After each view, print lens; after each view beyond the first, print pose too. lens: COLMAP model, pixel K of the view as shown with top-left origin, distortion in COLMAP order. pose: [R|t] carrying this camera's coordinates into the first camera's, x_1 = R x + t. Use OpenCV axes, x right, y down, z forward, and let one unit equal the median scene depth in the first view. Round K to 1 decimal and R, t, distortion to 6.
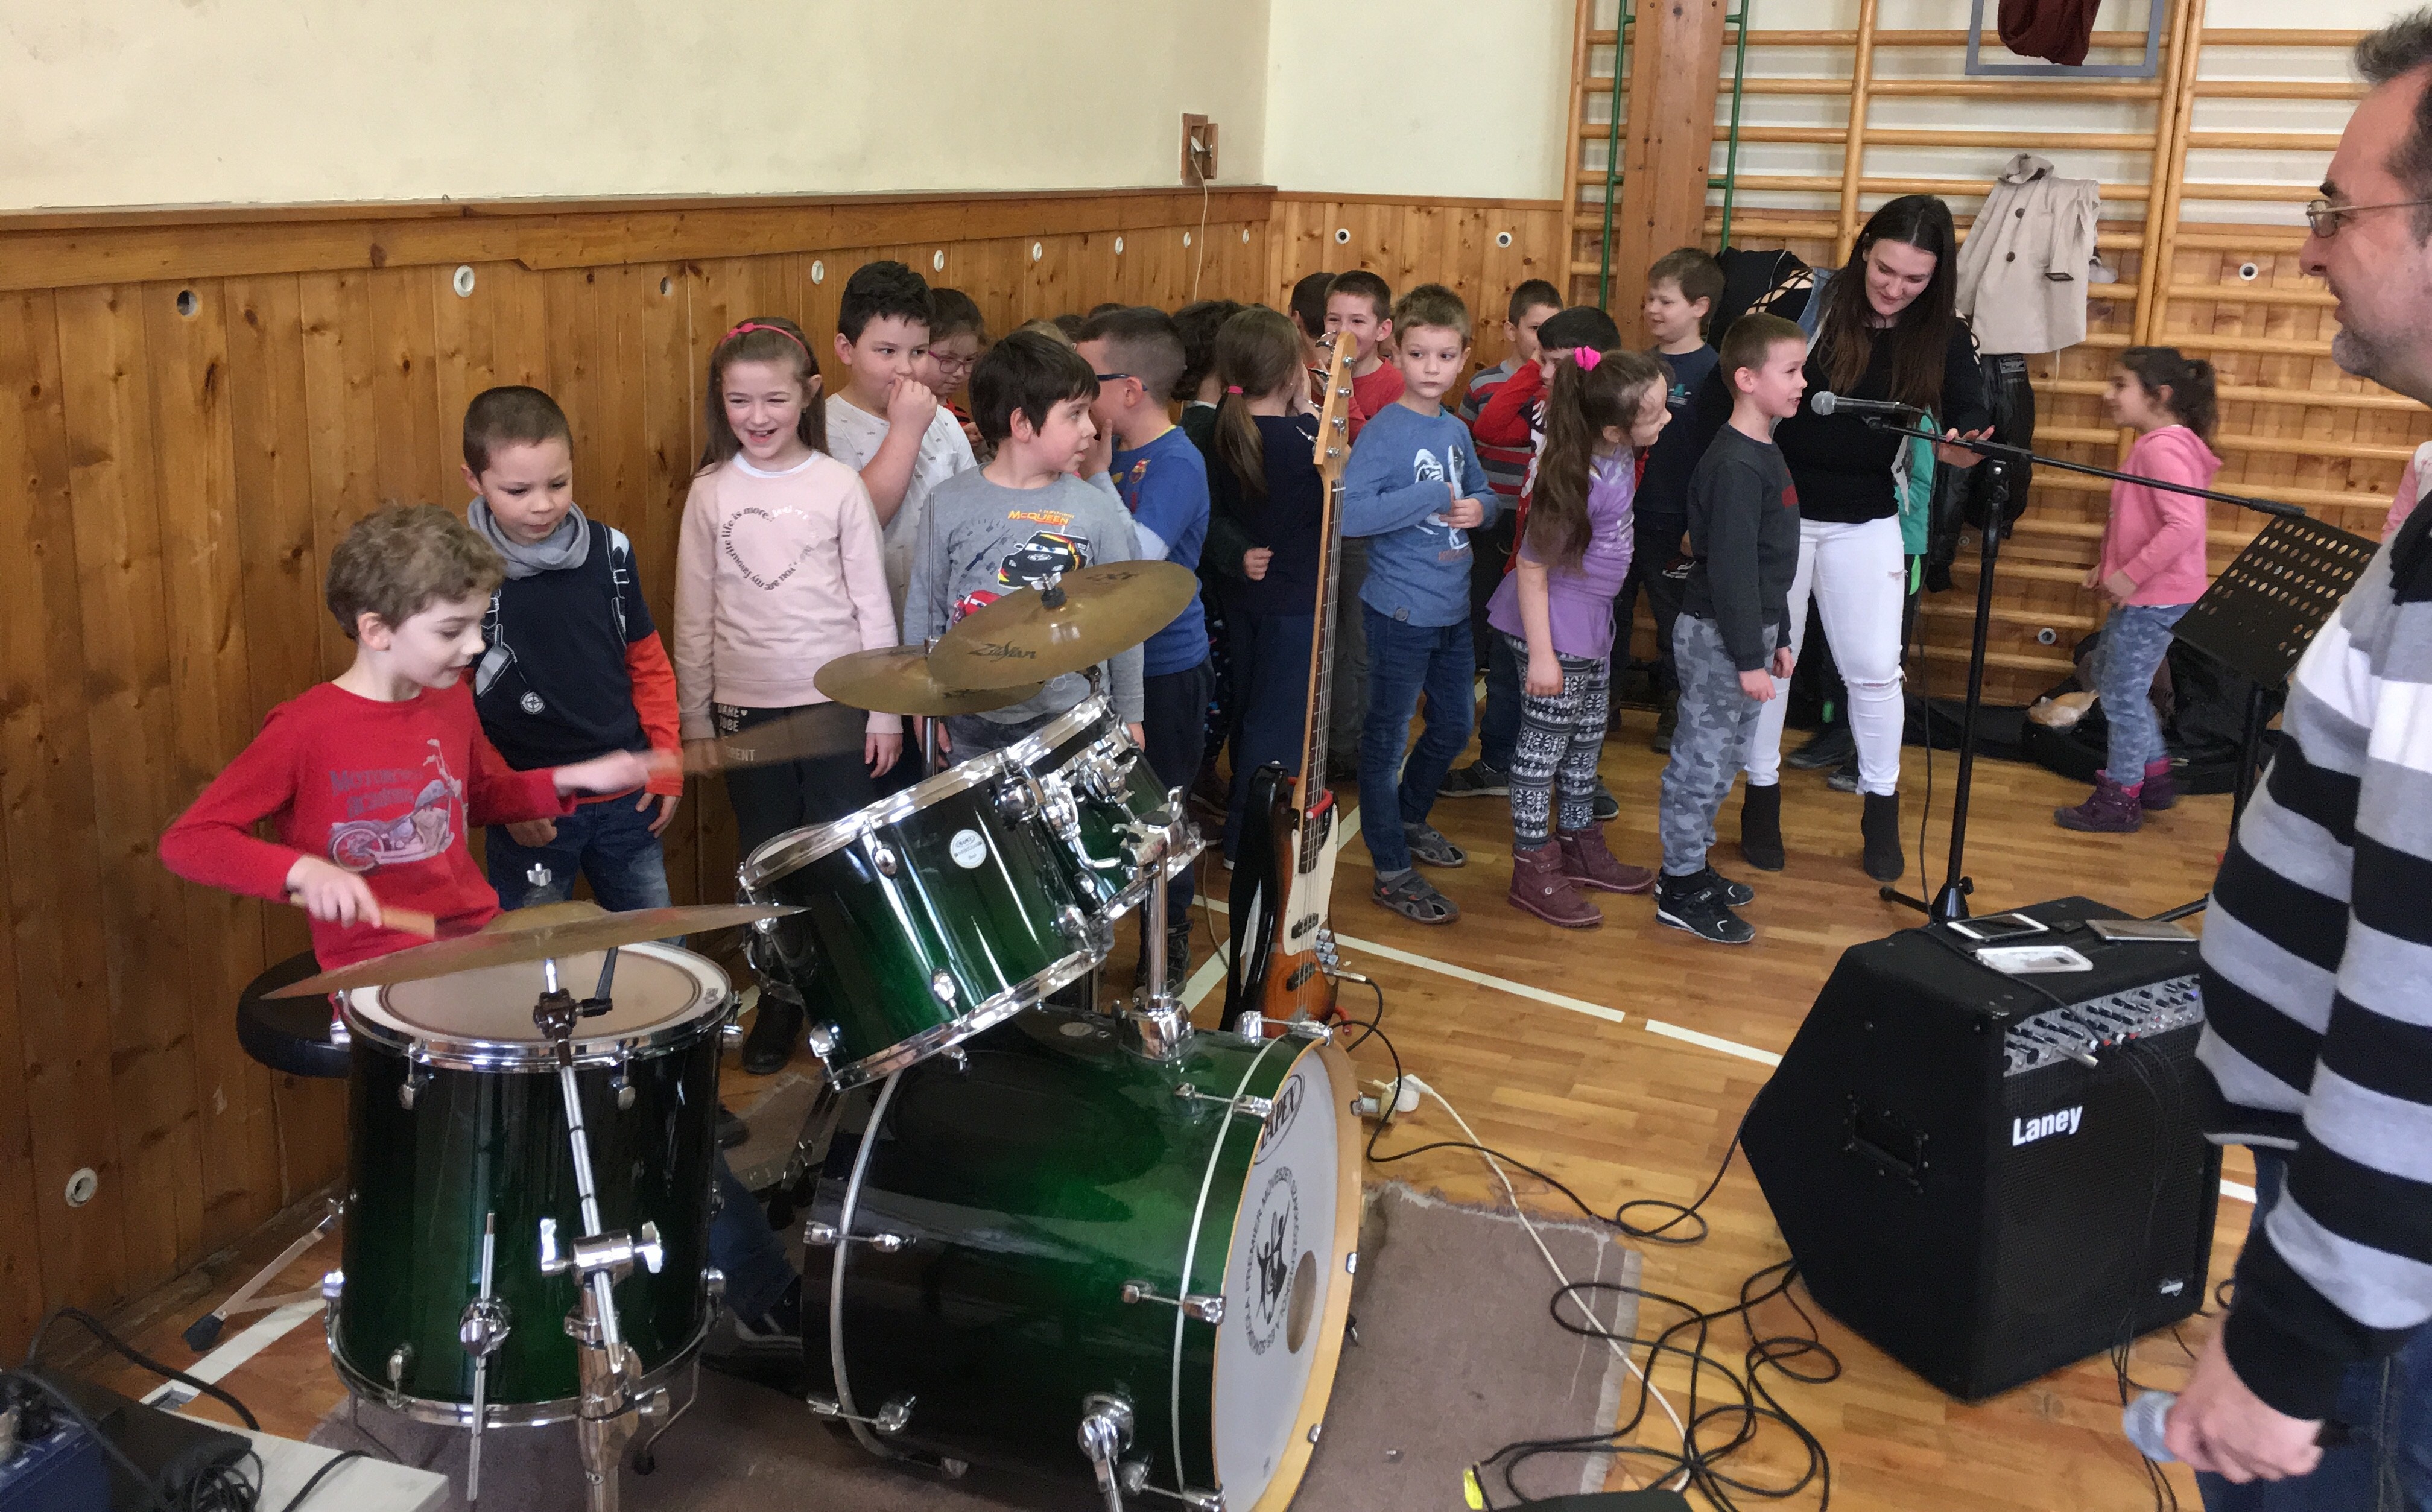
lens RADIAL K [[2075.2, 0, 1213.9], [0, 2075.2, 596.4], [0, 0, 1]] dist [0.074597, -0.109307]
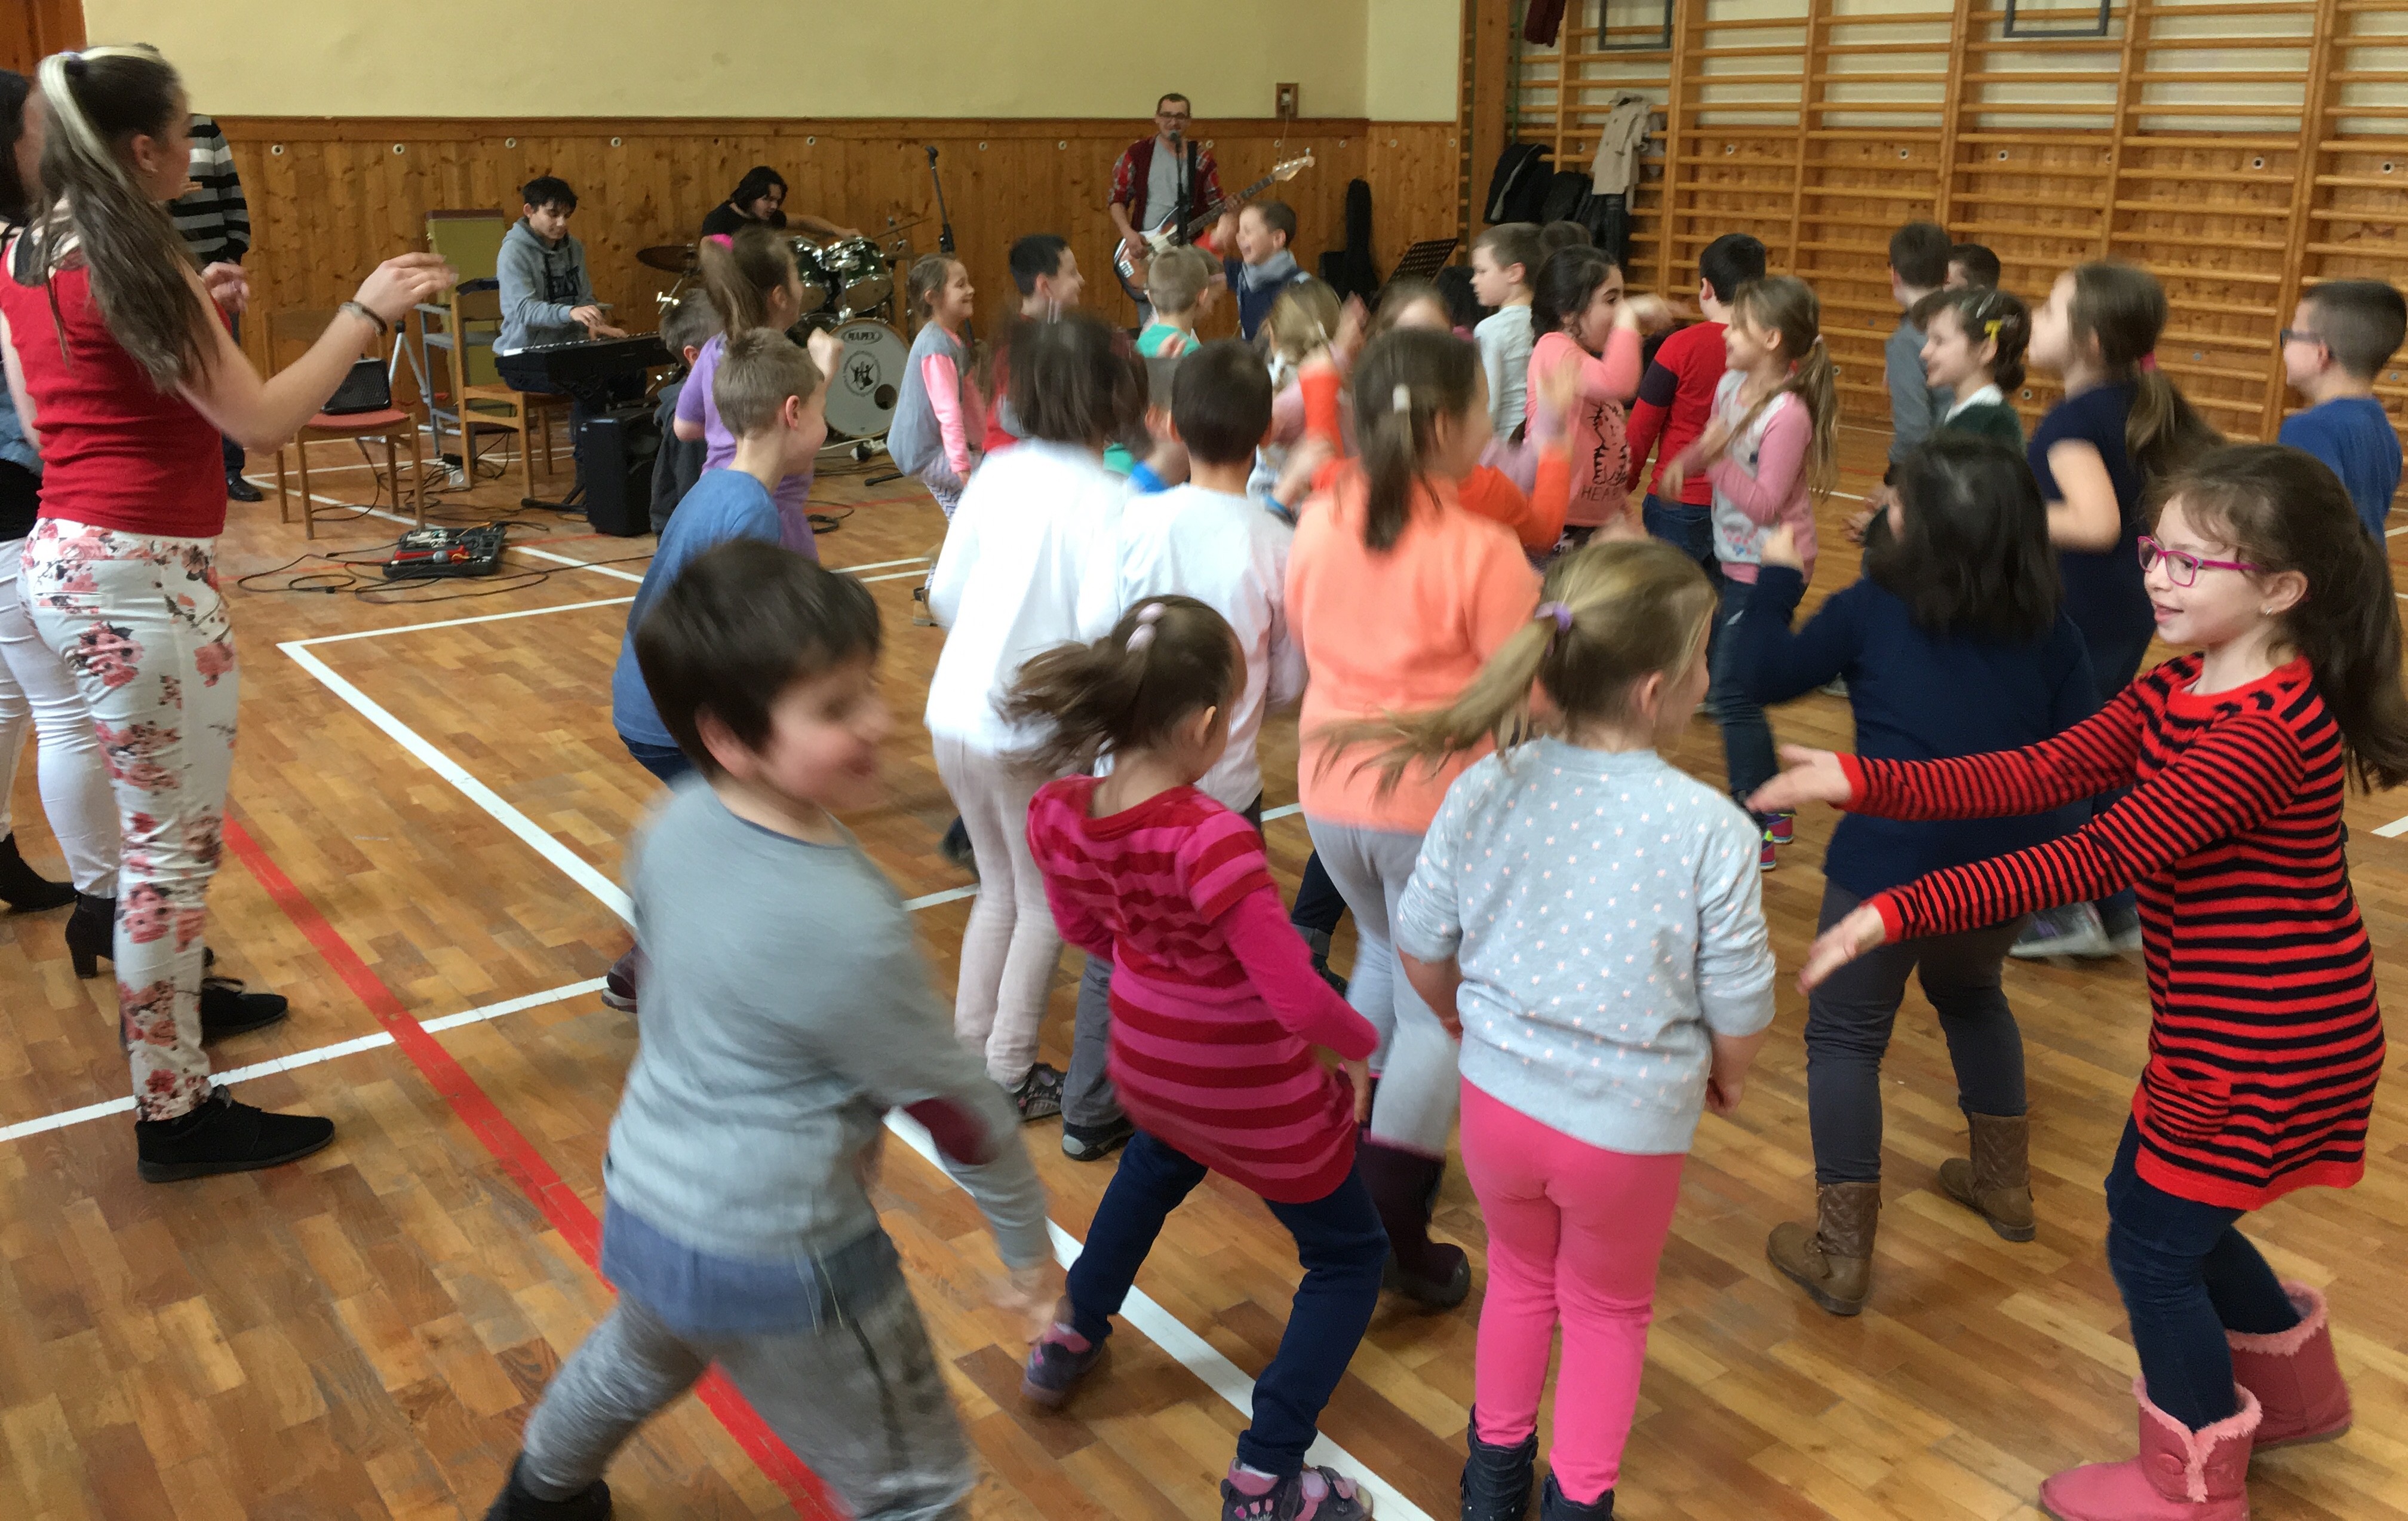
lens RADIAL K [[2066.9, 0, 1200.6], [0, 2066.9, 592.5], [0, 0, 1]] dist [0.134348, -0.195698]
pose [[0.836920, 0.101697, -0.537795, 2.174468], [-0.096351, 0.994616, 0.038139, 0.408795], [0.538778, 0.019898, 0.842213, -1.582375]]
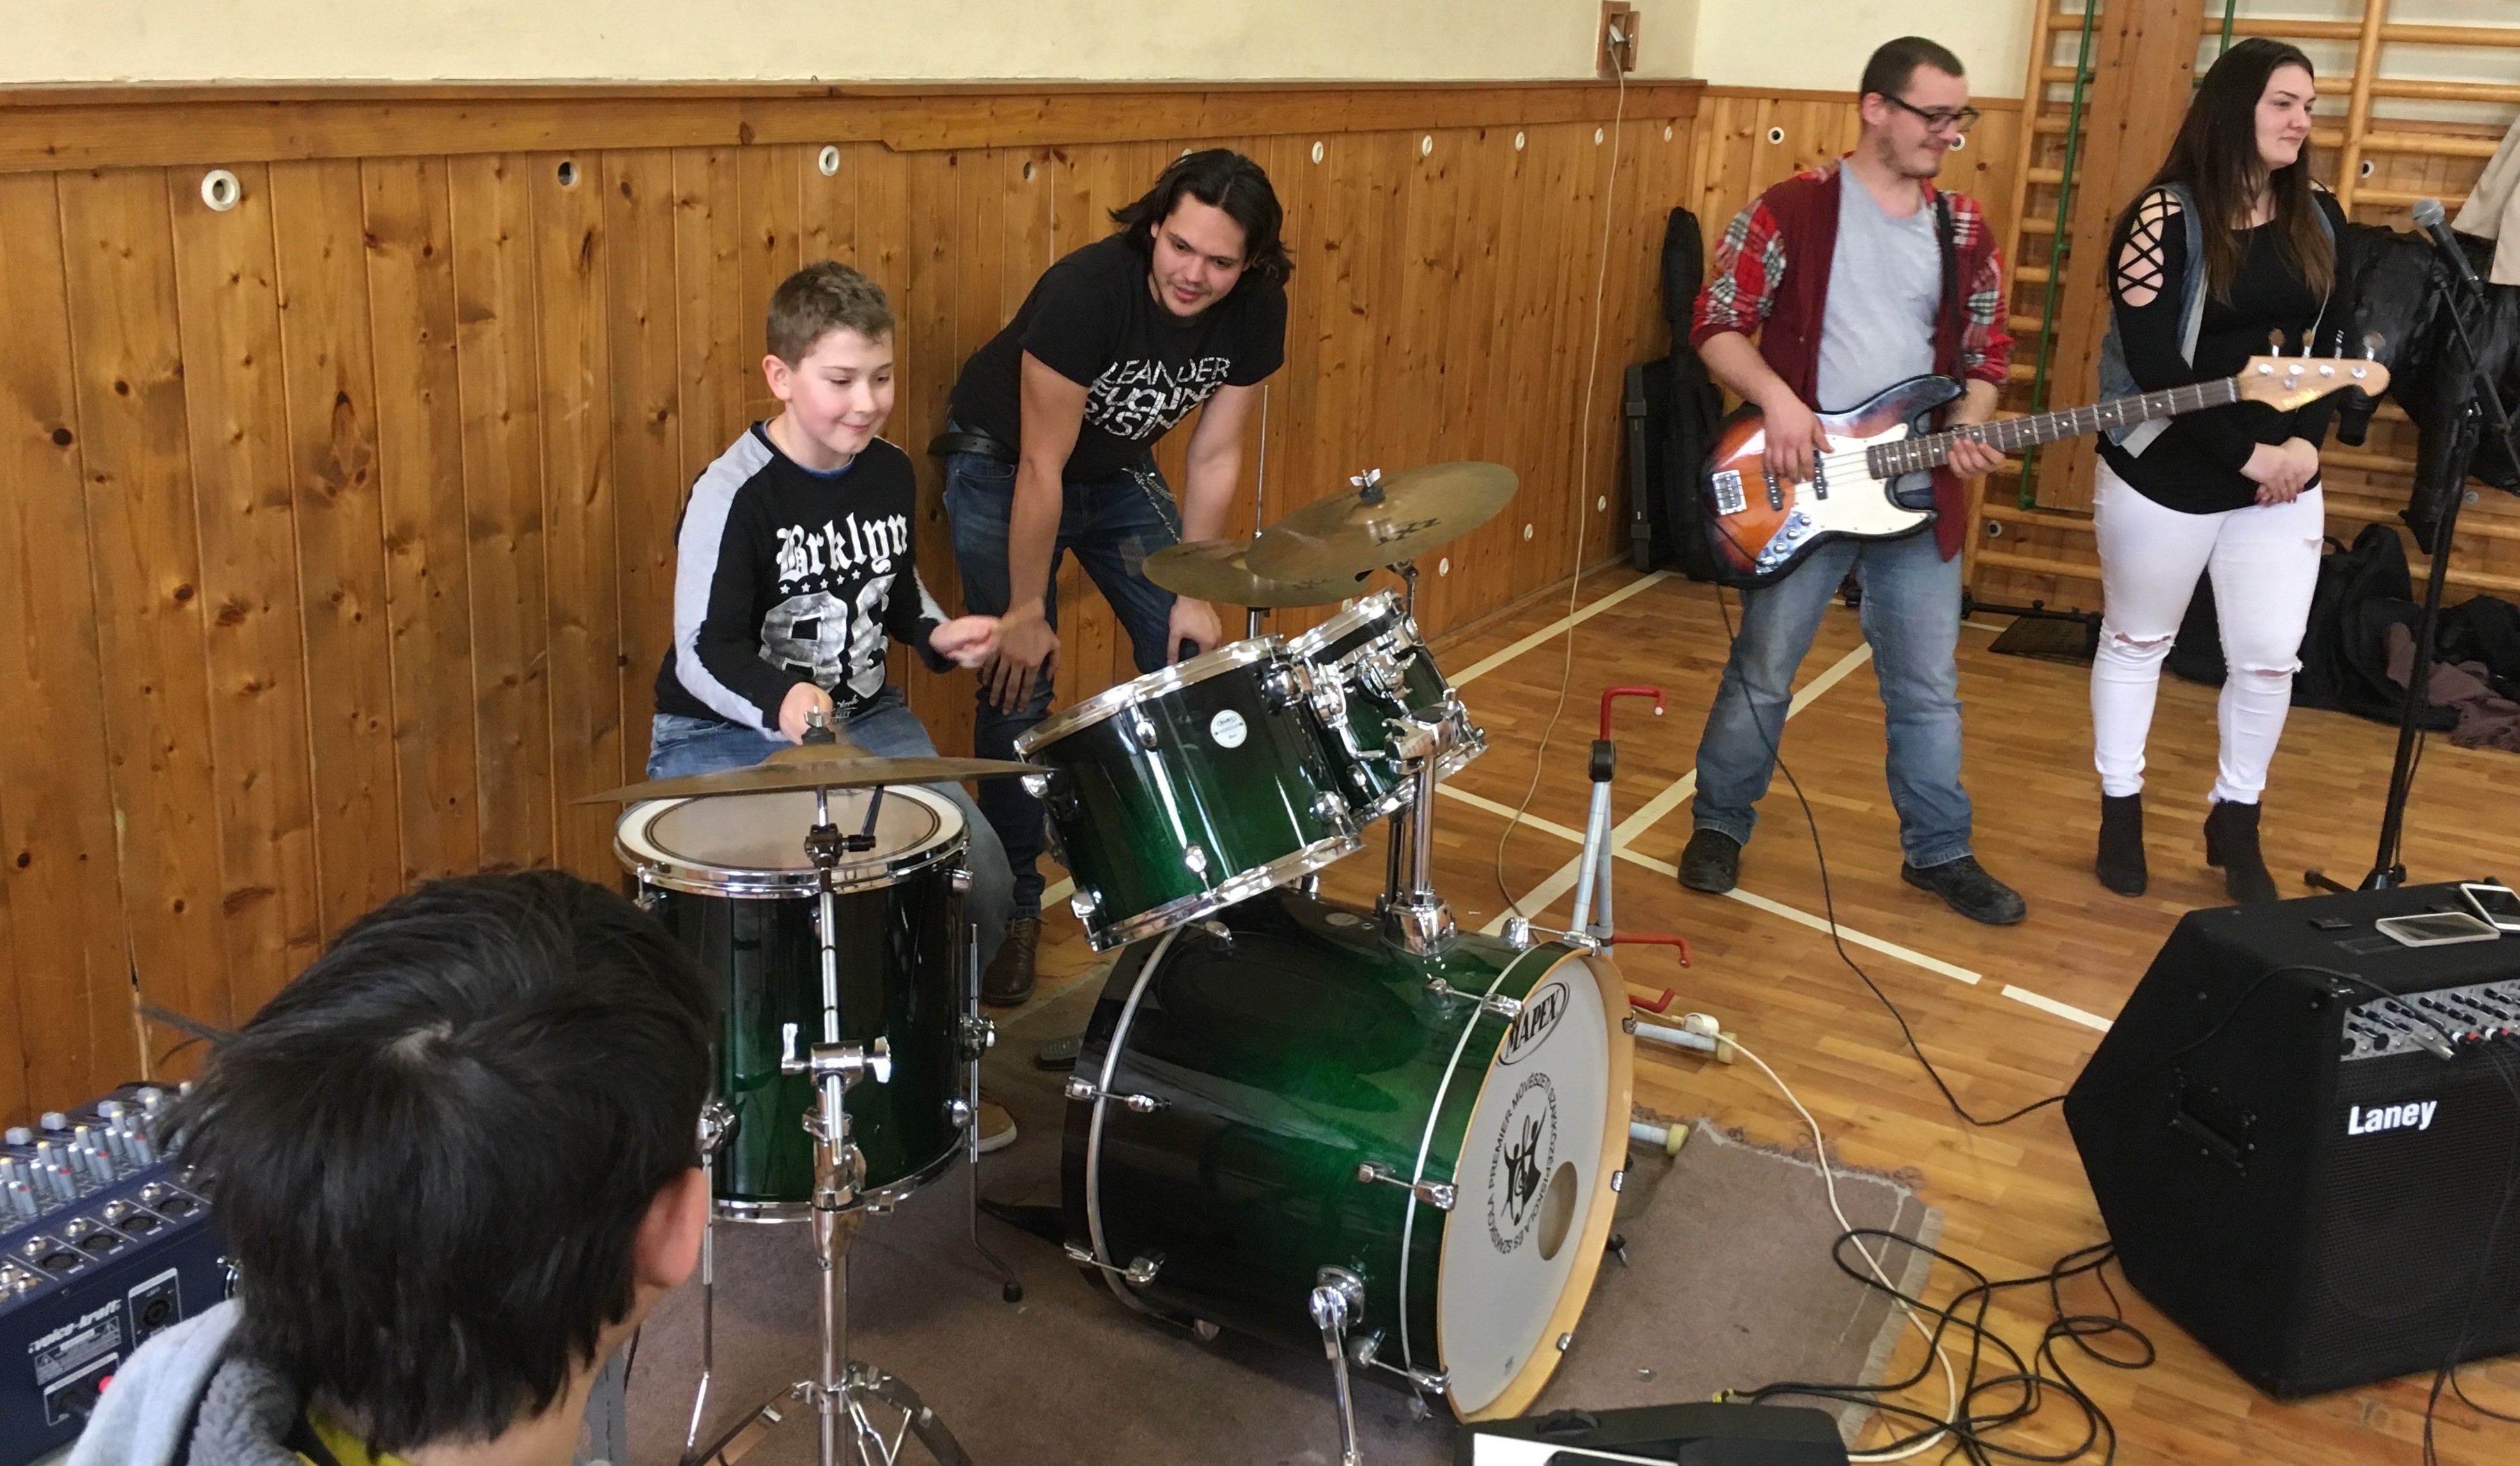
lens RADIAL K [[2198.8, 0, 1256.7], [0, 2198.8, 629.7], [0, 0, 1]] dist [0.077220, -0.114316]
pose [[0.981023, 0.061711, -0.183807, 0.065056], [-0.052528, 0.997136, 0.054421, 0.009758], [0.186638, -0.043733, 0.981455, -0.040527]]
